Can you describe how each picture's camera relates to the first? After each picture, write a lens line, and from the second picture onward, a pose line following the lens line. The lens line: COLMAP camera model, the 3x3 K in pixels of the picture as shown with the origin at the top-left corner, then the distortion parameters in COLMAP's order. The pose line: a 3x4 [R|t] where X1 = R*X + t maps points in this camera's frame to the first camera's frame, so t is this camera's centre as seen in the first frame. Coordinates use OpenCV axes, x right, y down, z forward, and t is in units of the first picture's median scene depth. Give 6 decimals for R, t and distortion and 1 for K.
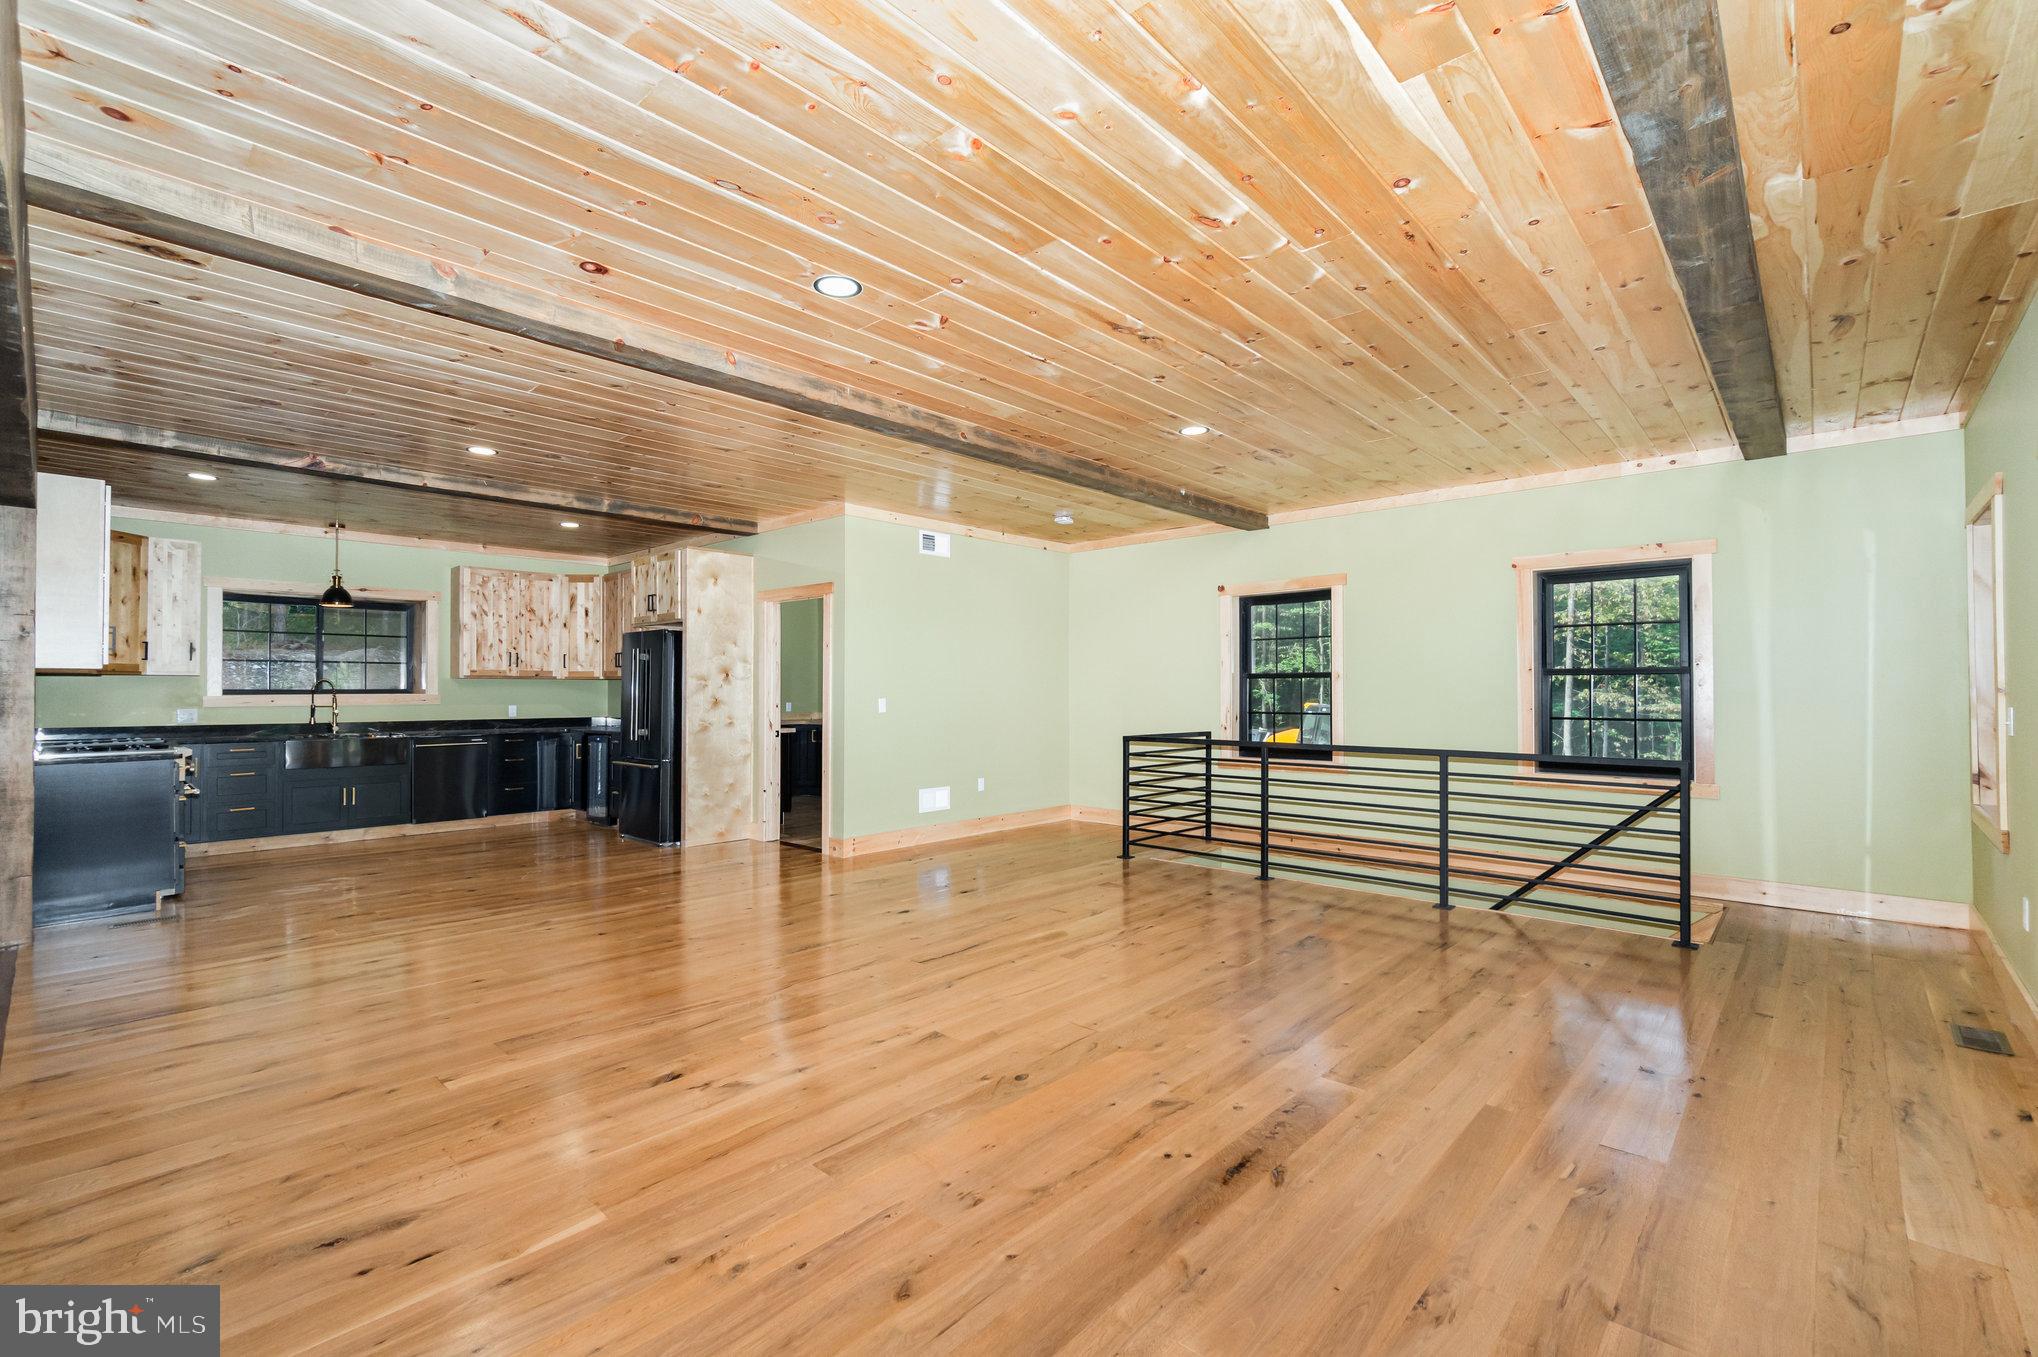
lens RADIAL K [[886.6, 0, 1007.3], [0, 886.6, 682.7], [0, 0, 1]] dist [-0.001625, 0.000174]
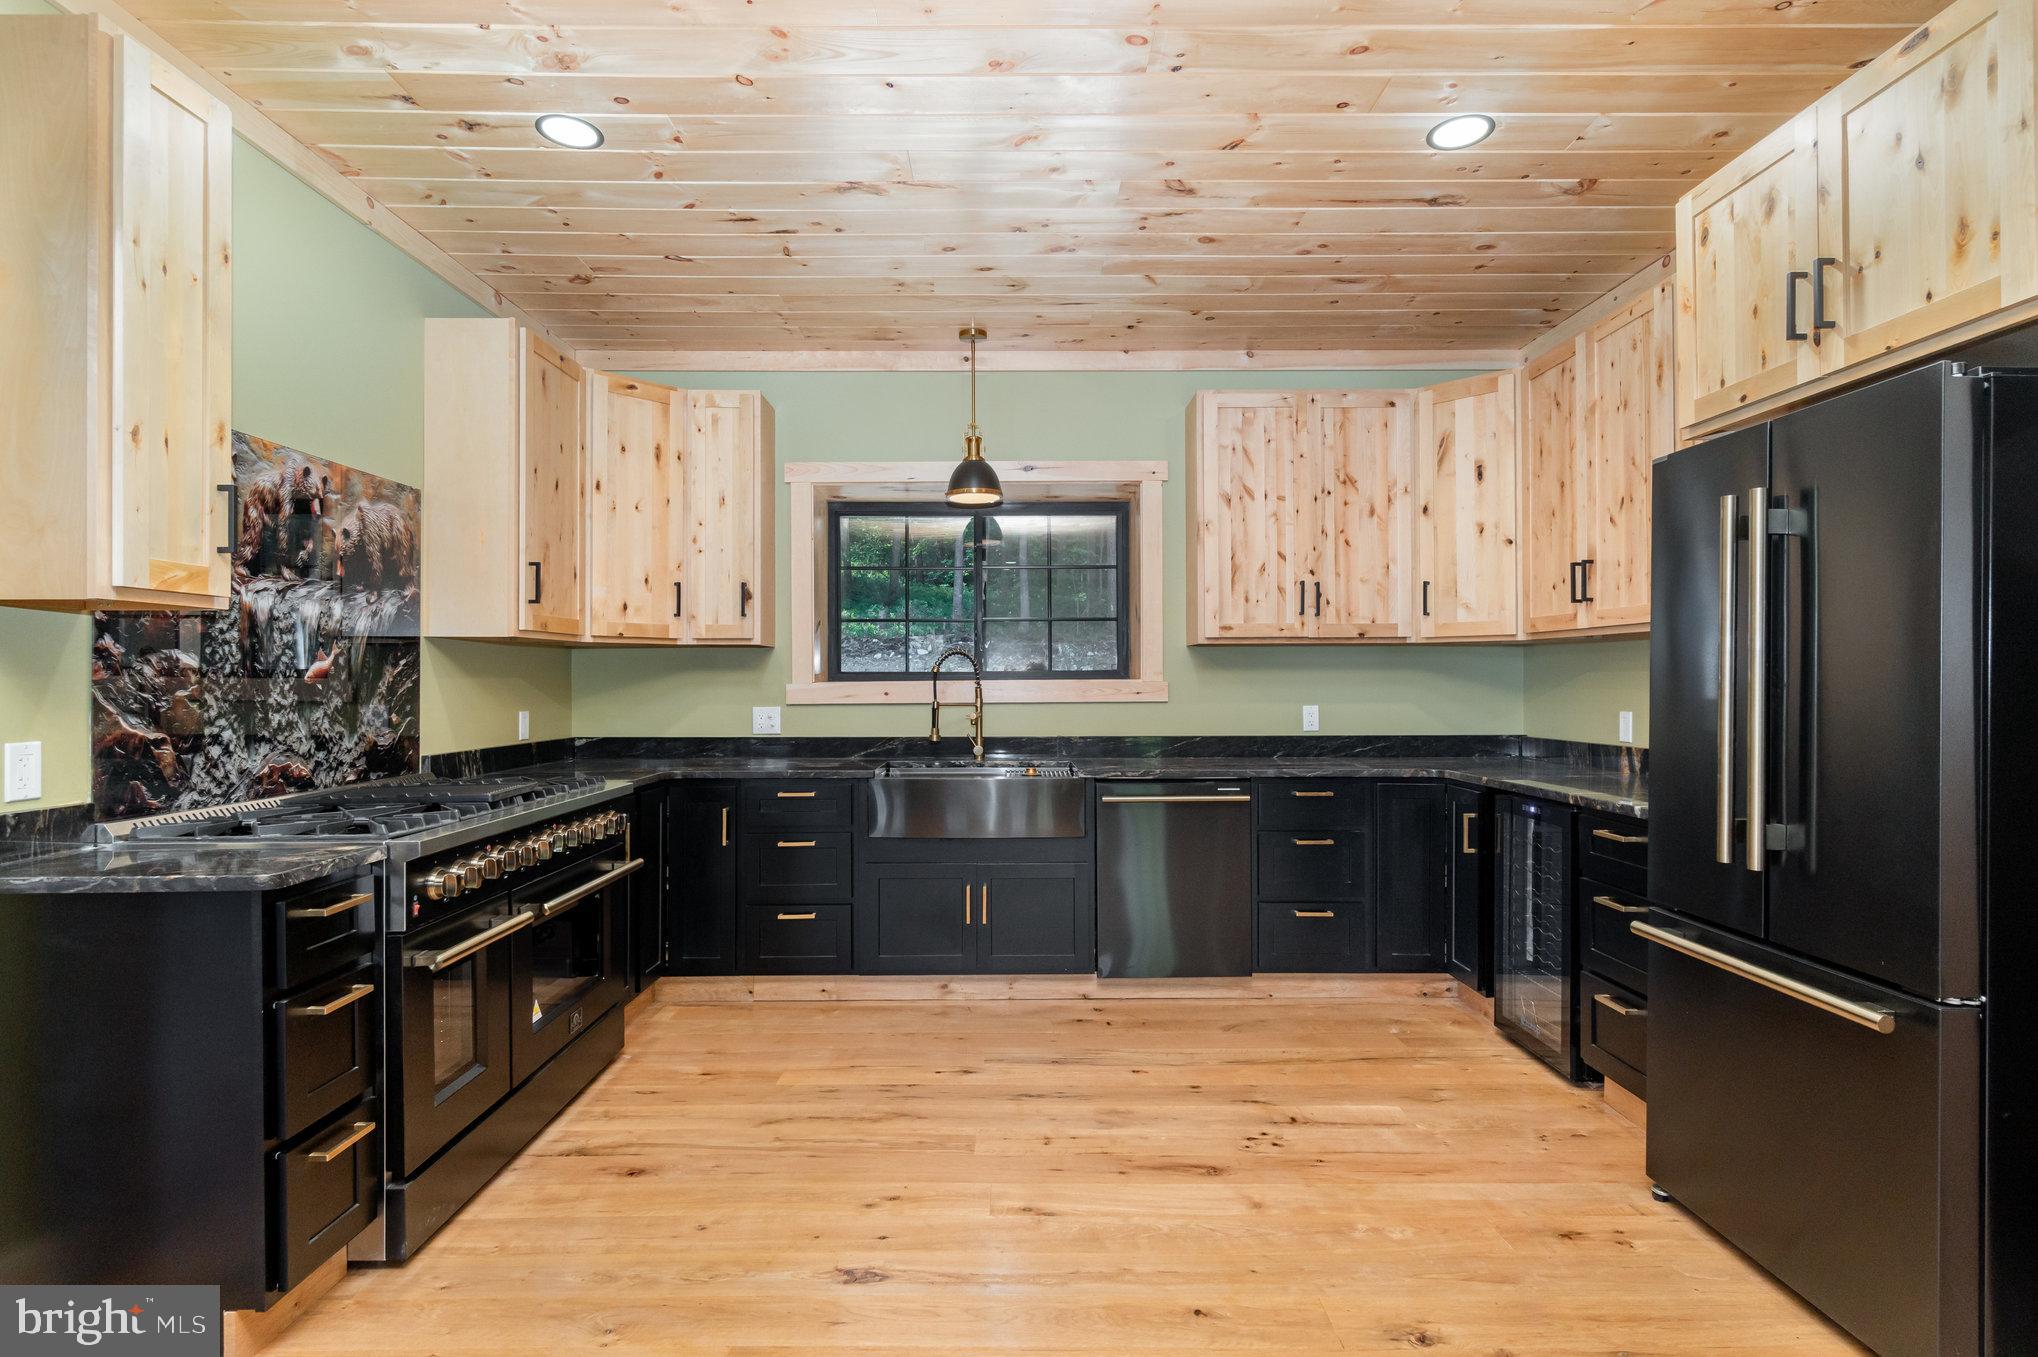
lens RADIAL K [[998.3, 0, 1019.0], [0, 998.3, 678.5], [0, 0, 1]] dist [0.001145, -0.000621]
pose [[0.686200, -0.001528, -0.727412, -0.323189], [0.008474, 0.999947, 0.005894, 0.008585], [0.727364, -0.010209, 0.686176, 0.604262]]
